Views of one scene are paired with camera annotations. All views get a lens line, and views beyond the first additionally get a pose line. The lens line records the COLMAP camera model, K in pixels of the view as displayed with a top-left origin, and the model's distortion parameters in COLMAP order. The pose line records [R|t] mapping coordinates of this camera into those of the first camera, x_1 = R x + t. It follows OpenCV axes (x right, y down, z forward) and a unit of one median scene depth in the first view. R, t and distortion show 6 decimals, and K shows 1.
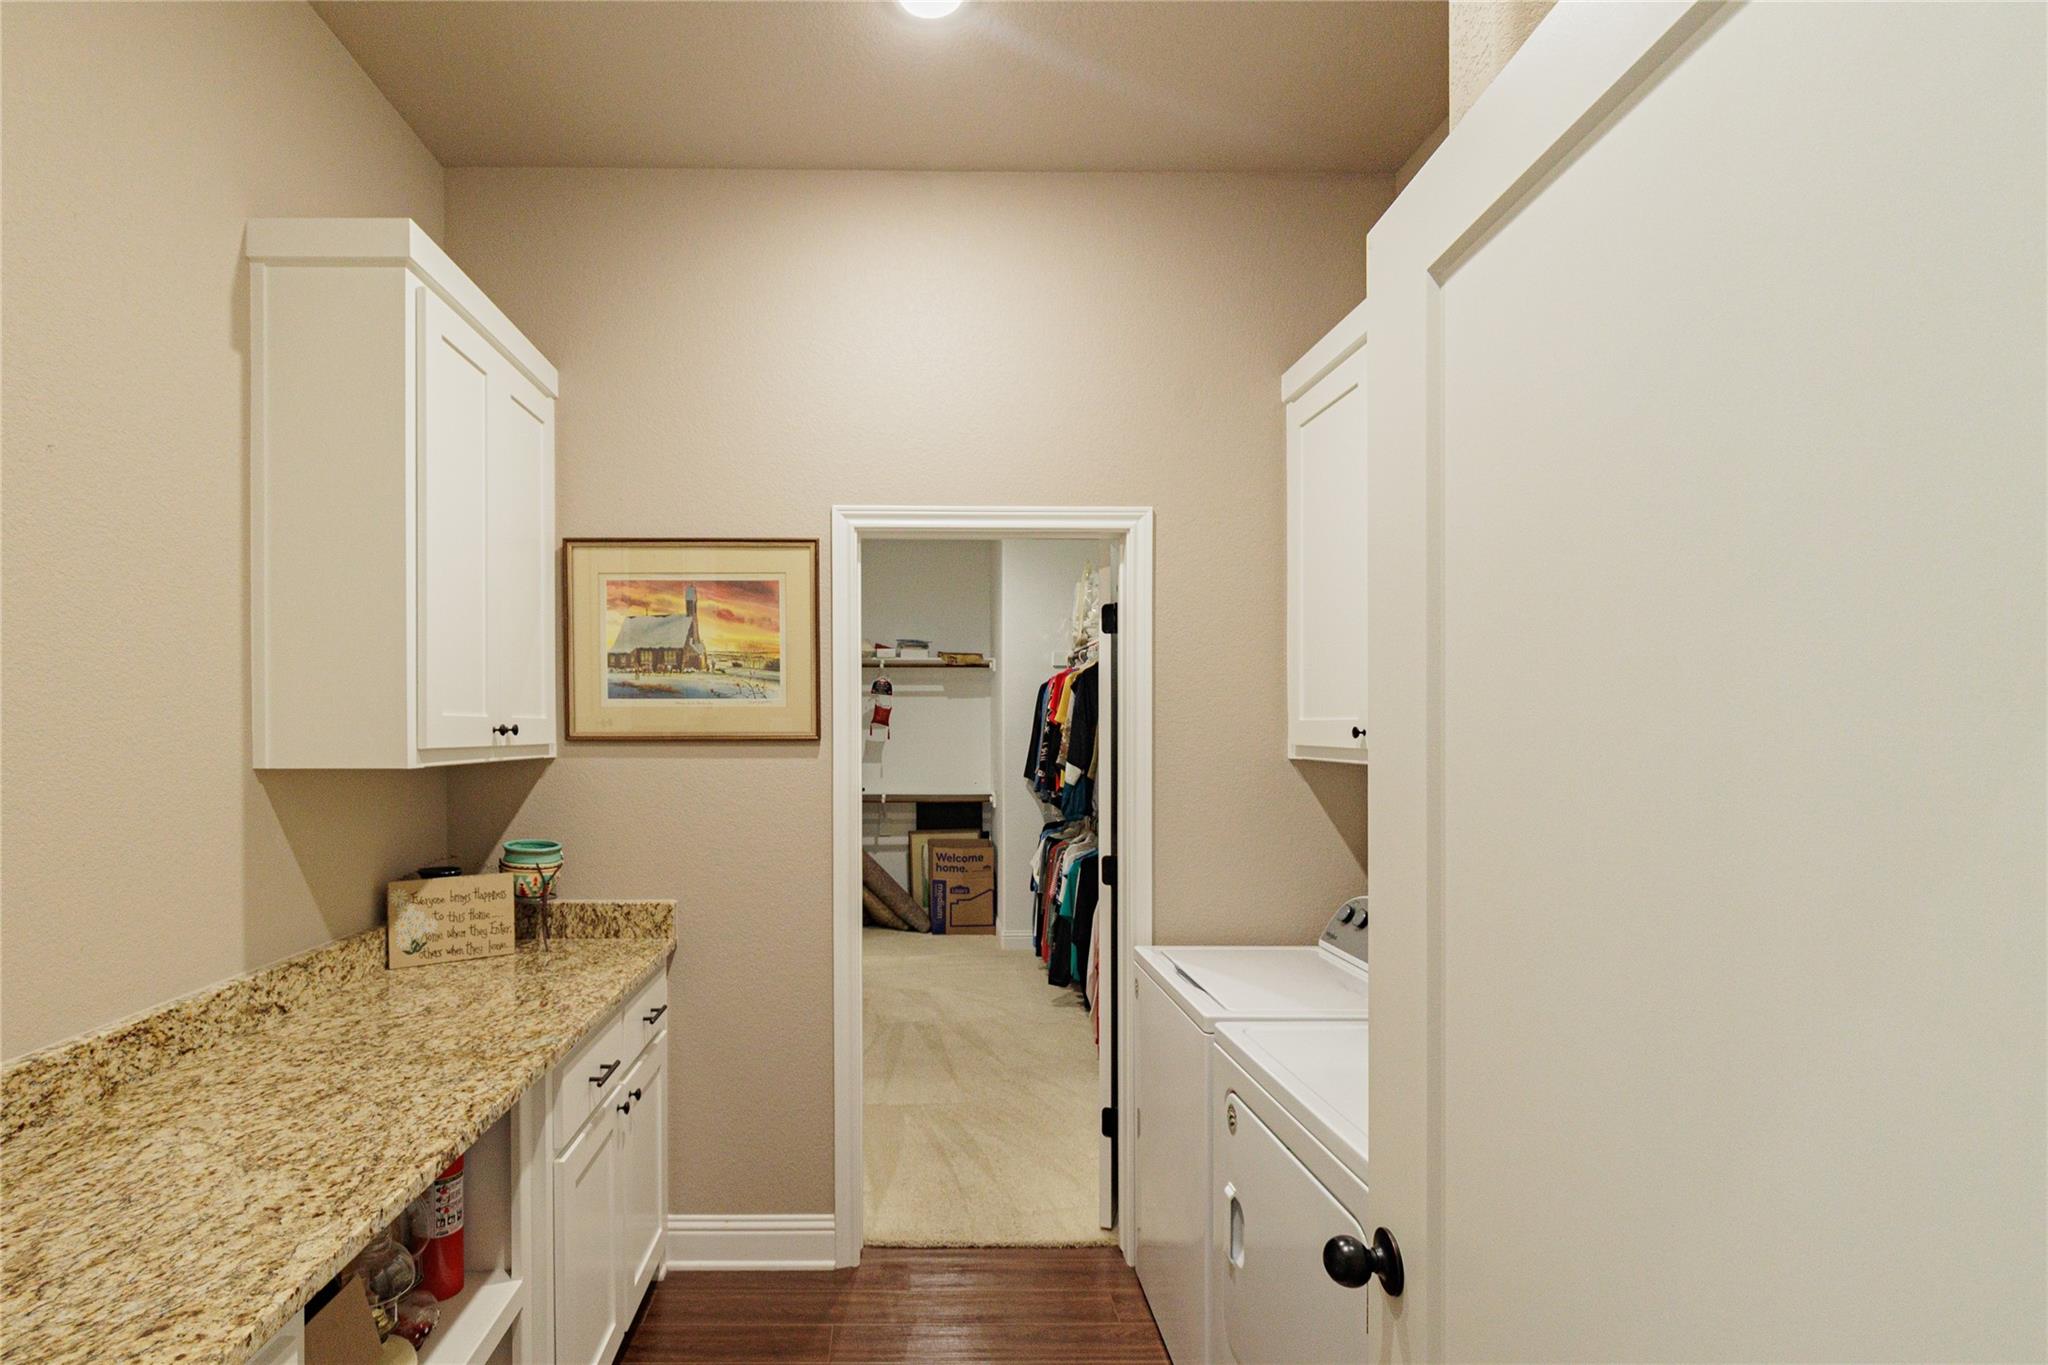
lens RADIAL K [[1019.1, 0, 901.4], [0, 1019.1, 737.4], [0, 0, 1]] dist [-0.009651, 0.005999]
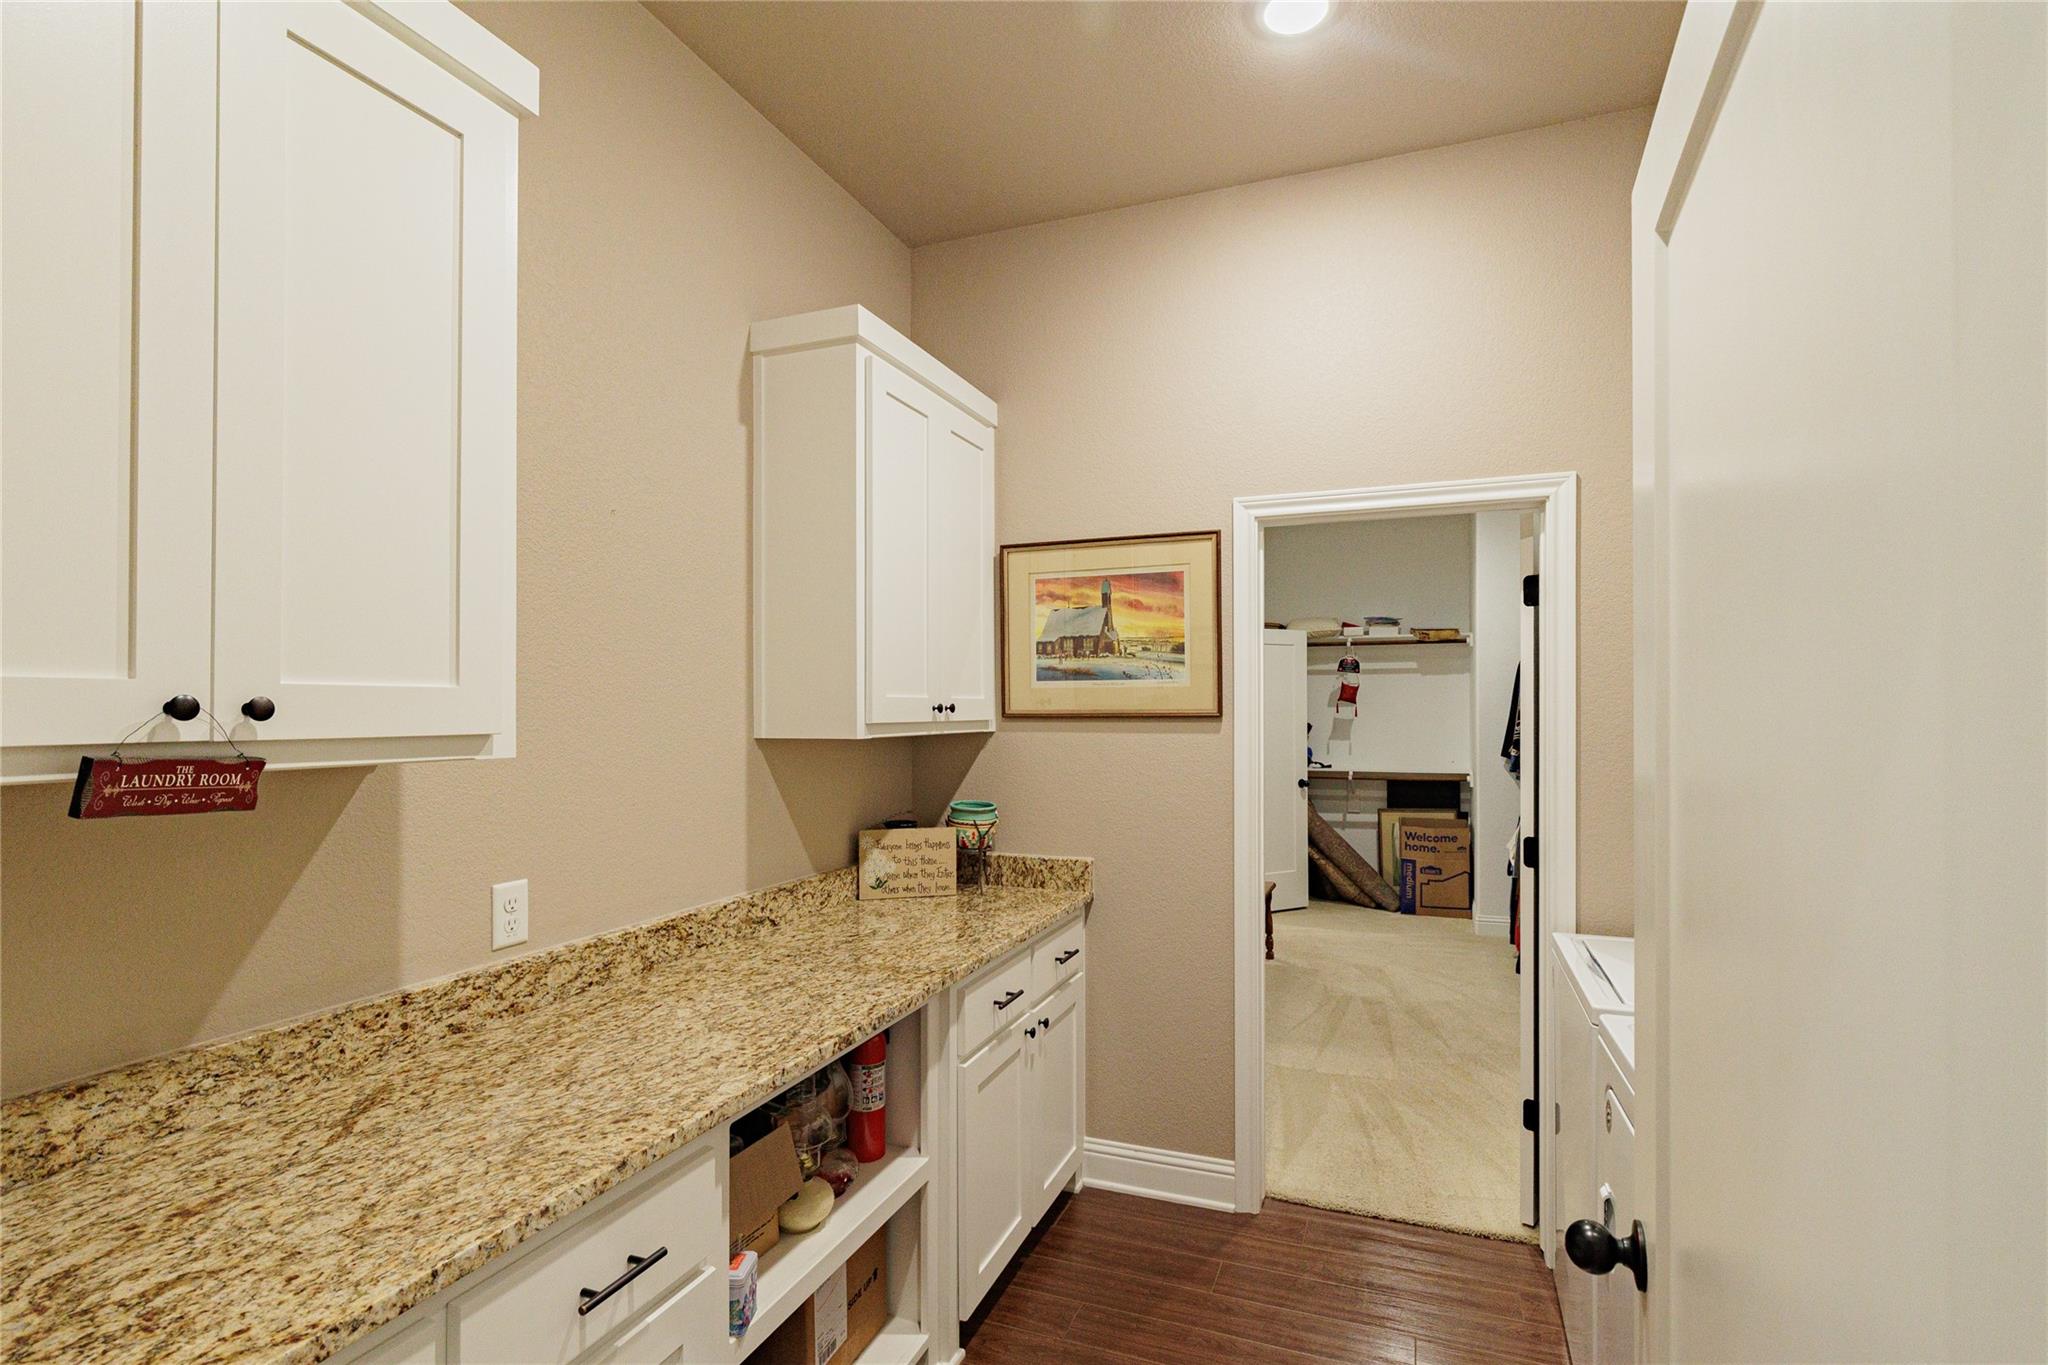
lens RADIAL K [[968.8, 0, 1031.9], [0, 968.8, 707.2], [0, 0, 1]] dist [-0.000245, -0.000464]
pose [[0.930679, -0.004047, -0.365814, 0.119664], [0.000919, 0.999962, -0.008724, 0.001468], [0.365835, 0.007783, 0.930647, -0.029941]]
